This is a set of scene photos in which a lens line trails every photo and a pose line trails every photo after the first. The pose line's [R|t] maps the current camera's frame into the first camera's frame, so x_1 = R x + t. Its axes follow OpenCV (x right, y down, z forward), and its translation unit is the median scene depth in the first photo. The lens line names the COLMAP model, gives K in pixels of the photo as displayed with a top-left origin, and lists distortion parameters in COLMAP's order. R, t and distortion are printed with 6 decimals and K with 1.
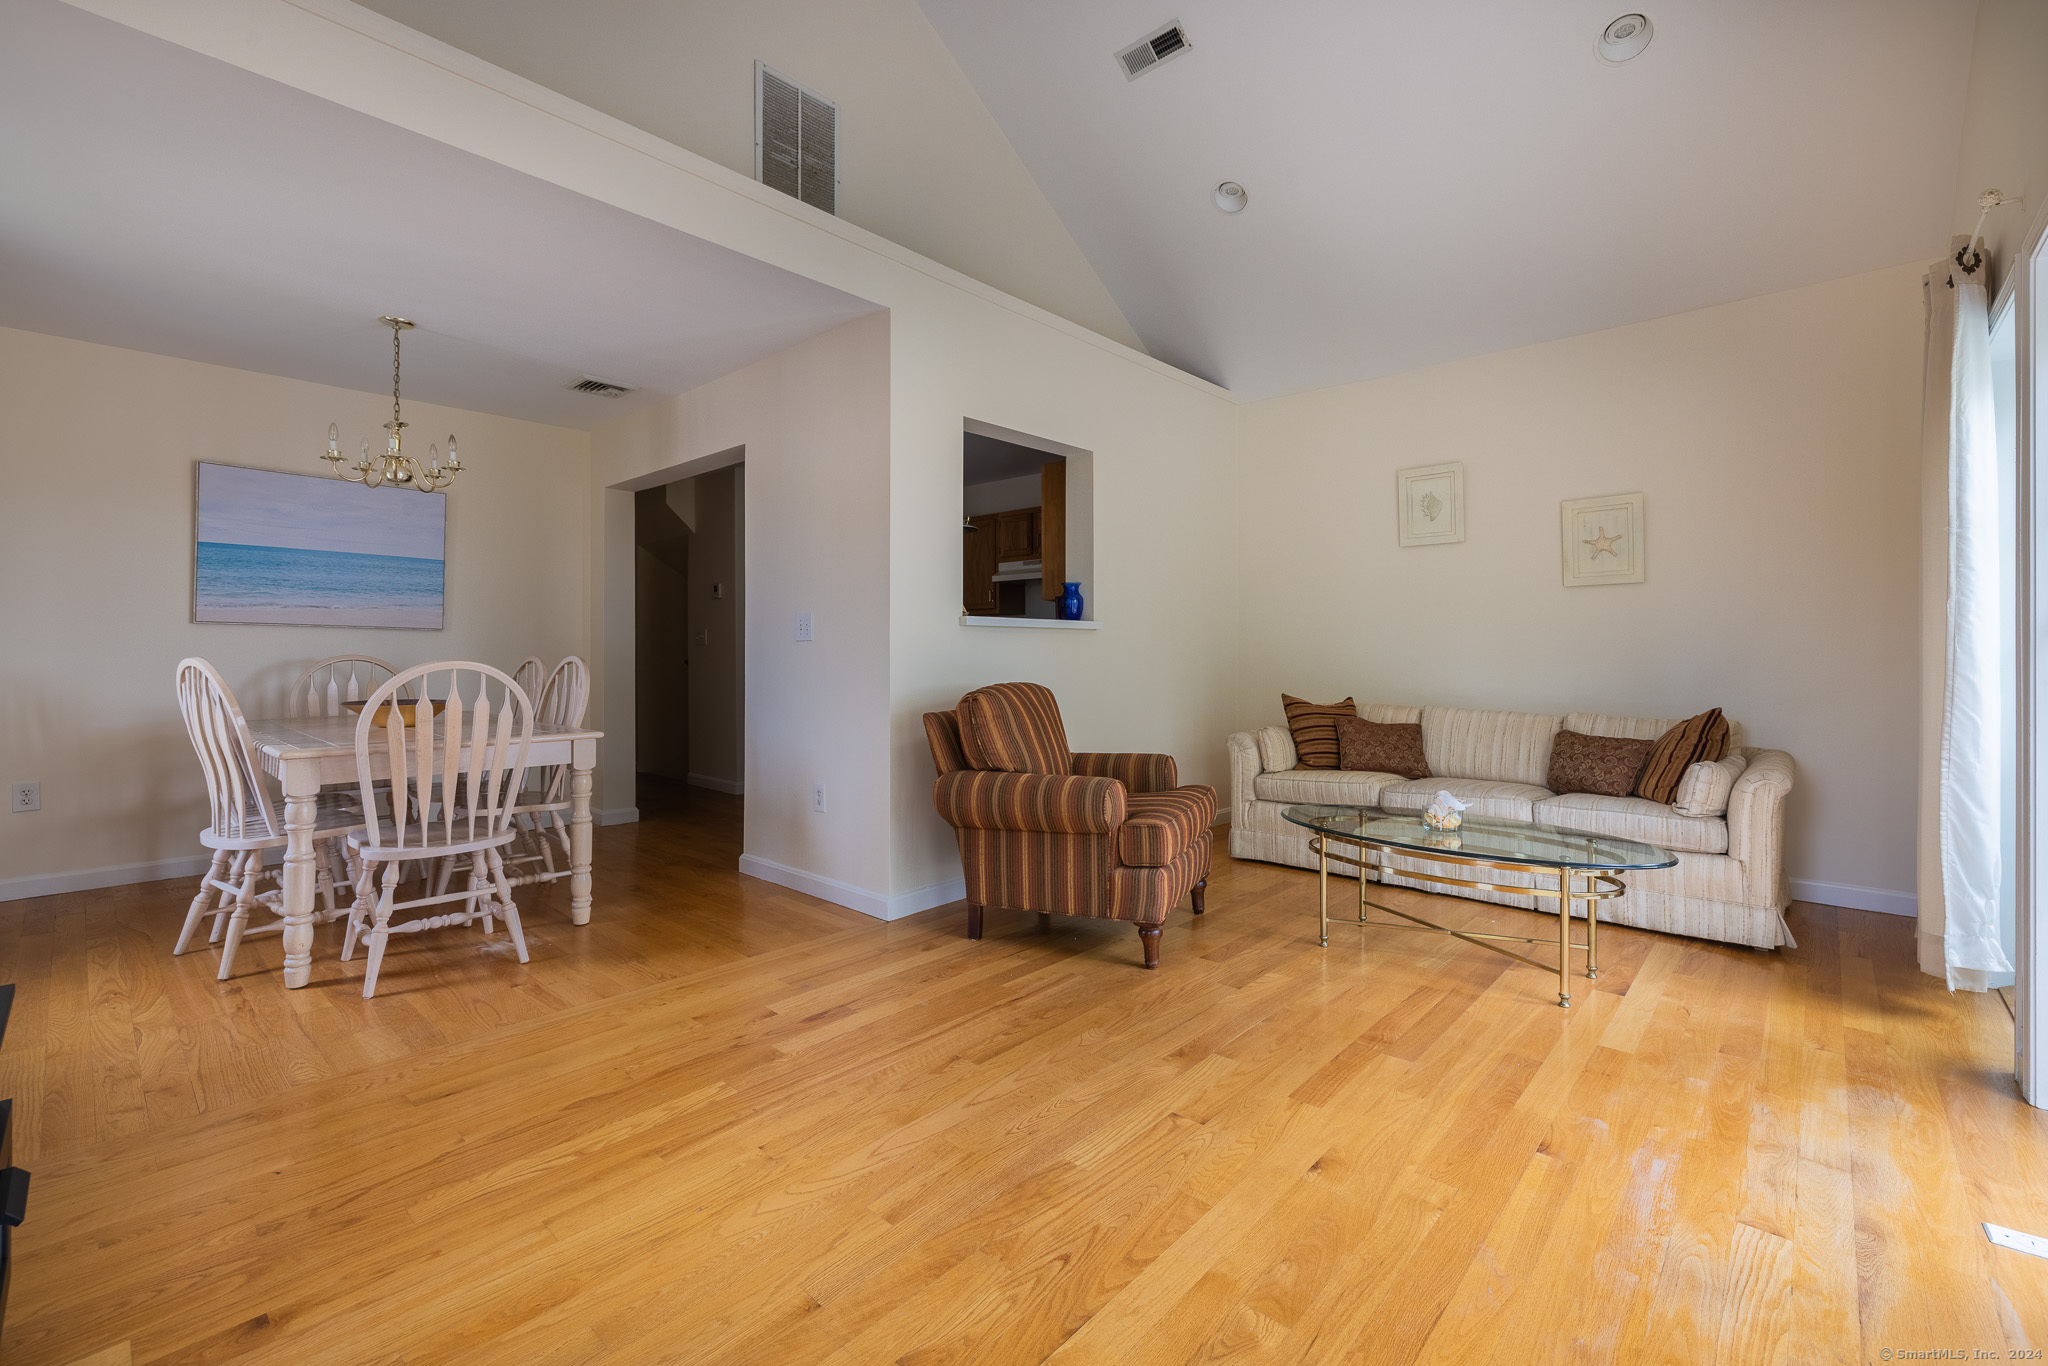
lens RADIAL K [[883.0, 0, 1021.1], [0, 883.0, 667.0], [0, 0, 1]] dist [0.001640, -0.000007]
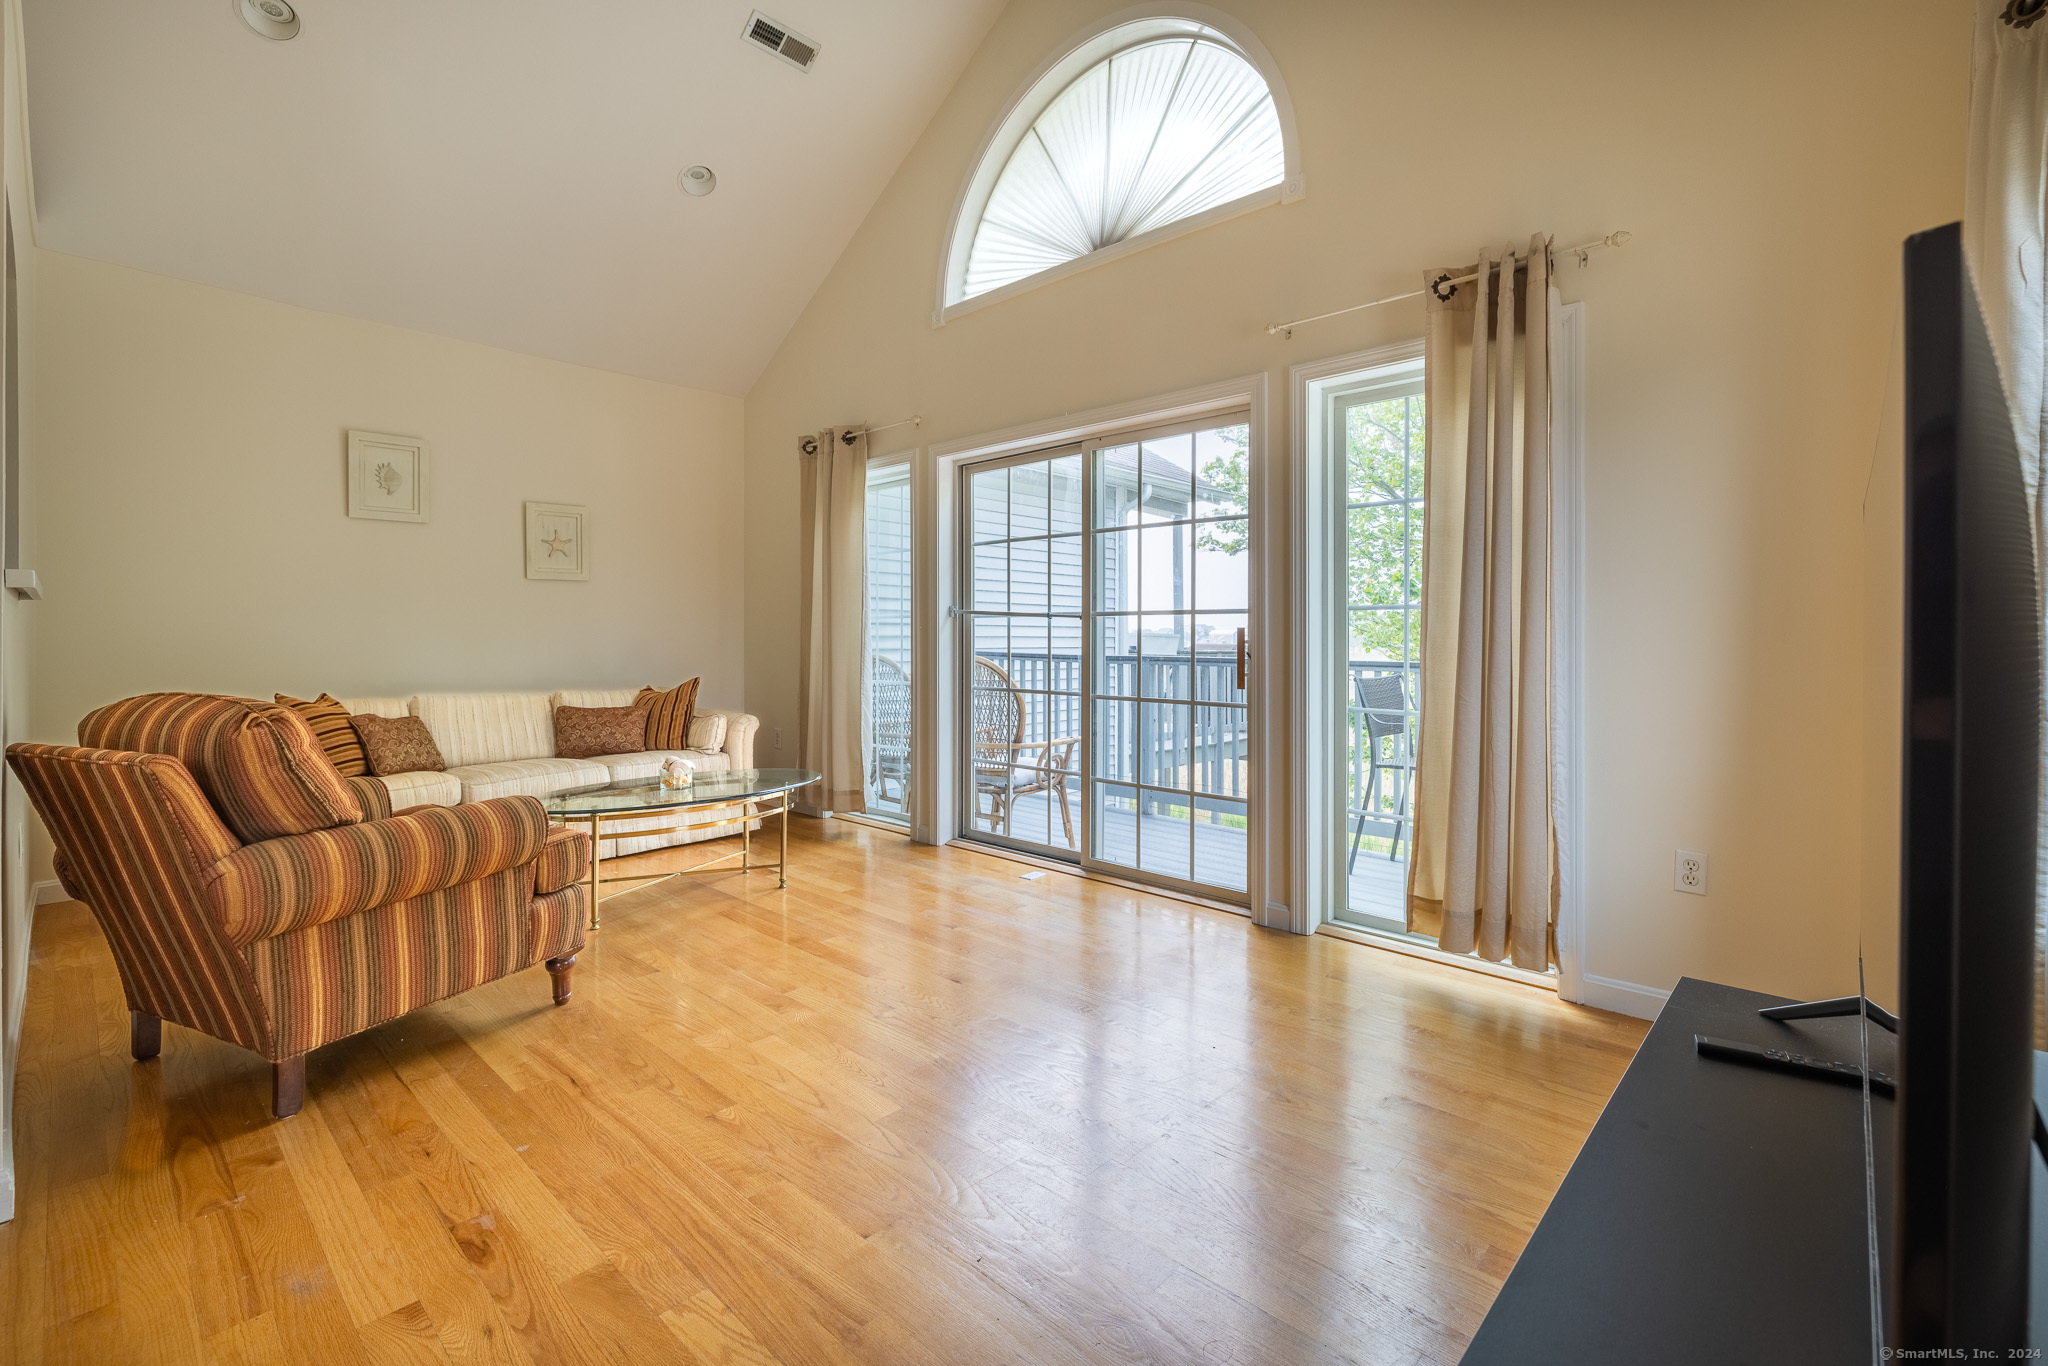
lens RADIAL K [[883.0, 0, 1025.8], [0, 883.0, 666.0], [0, 0, 1]] dist [0.001640, -0.000007]
pose [[0.001922, -0.032997, 0.999454, -0.695290], [0.017537, 0.999303, 0.032958, -0.010507], [-0.999844, 0.017464, 0.002499, 0.527069]]
